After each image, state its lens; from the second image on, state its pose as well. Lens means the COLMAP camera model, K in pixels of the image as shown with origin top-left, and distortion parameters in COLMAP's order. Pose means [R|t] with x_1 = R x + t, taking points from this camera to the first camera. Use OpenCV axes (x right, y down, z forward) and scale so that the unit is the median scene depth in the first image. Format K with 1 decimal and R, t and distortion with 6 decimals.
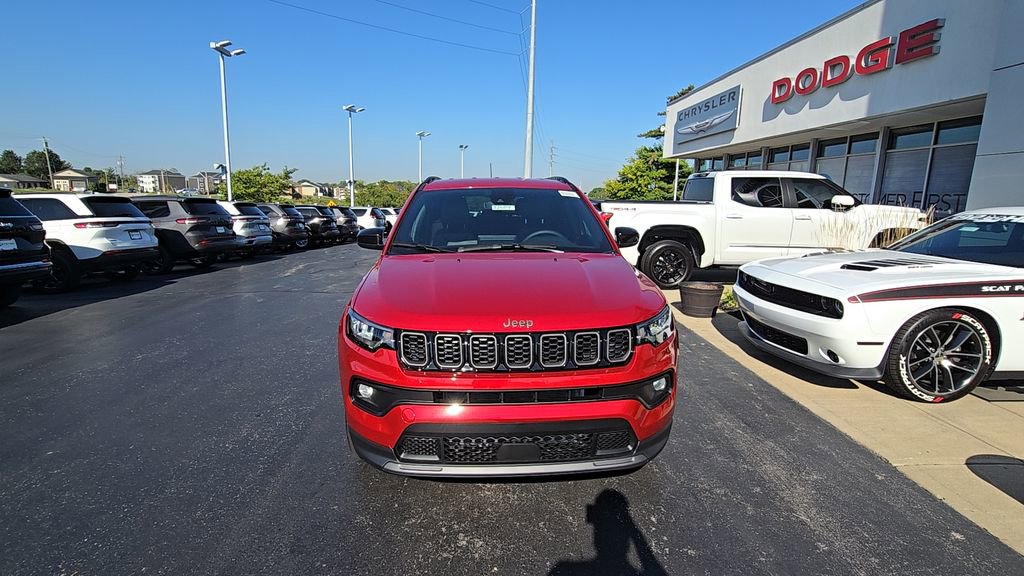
lens RADIAL K [[519.2, 0, 504.0], [0, 519.2, 290.2], [0, 0, 1]] dist [0.002458, -0.001350]
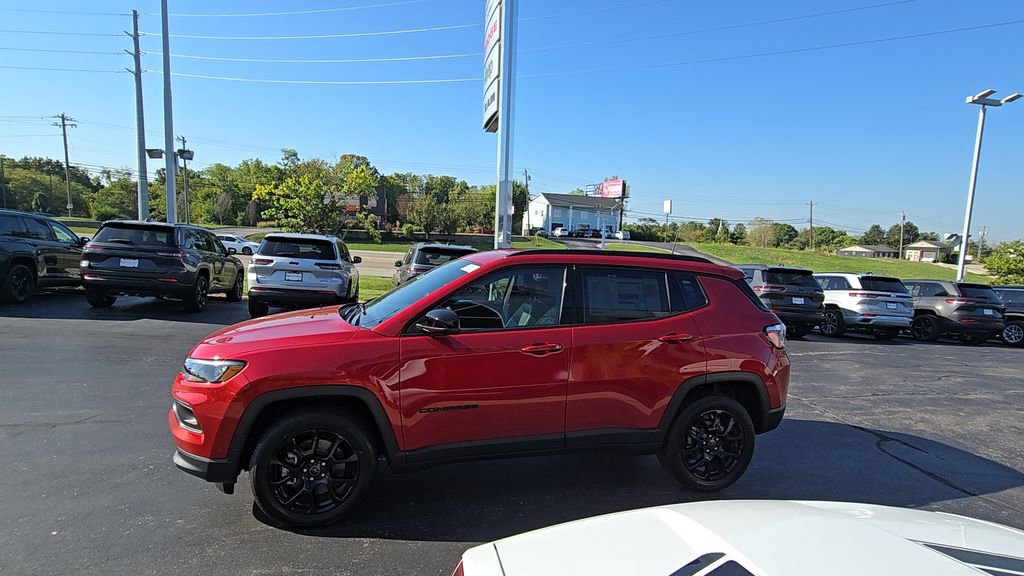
lens RADIAL K [[519.2, 0, 506.9], [0, 519.2, 286.4], [0, 0, 1]] dist [0.002458, -0.001350]
pose [[0.170750, 0.075267, -0.982435, 0.394252], [-0.211984, 0.976535, 0.037972, -0.077060], [0.962241, 0.201777, 0.182698, 0.346826]]
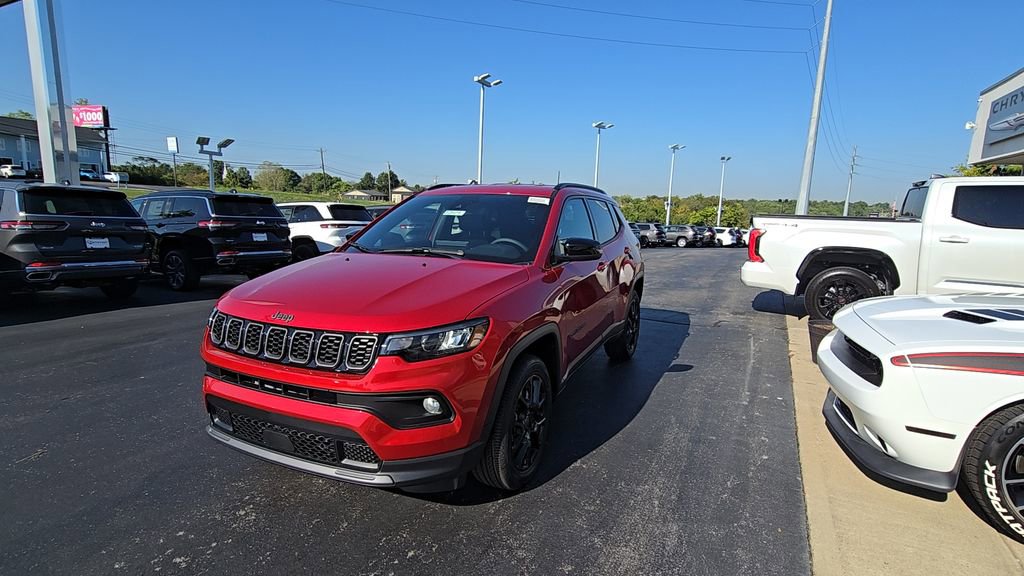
lens RADIAL K [[519.2, 0, 506.8], [0, 519.2, 289.2], [0, 0, 1]] dist [0.002458, -0.001350]
pose [[0.875314, 0.087628, -0.475548, 0.207222], [-0.101707, 0.994807, -0.003897, -0.007423], [0.472737, 0.051777, 0.879681, 0.065998]]
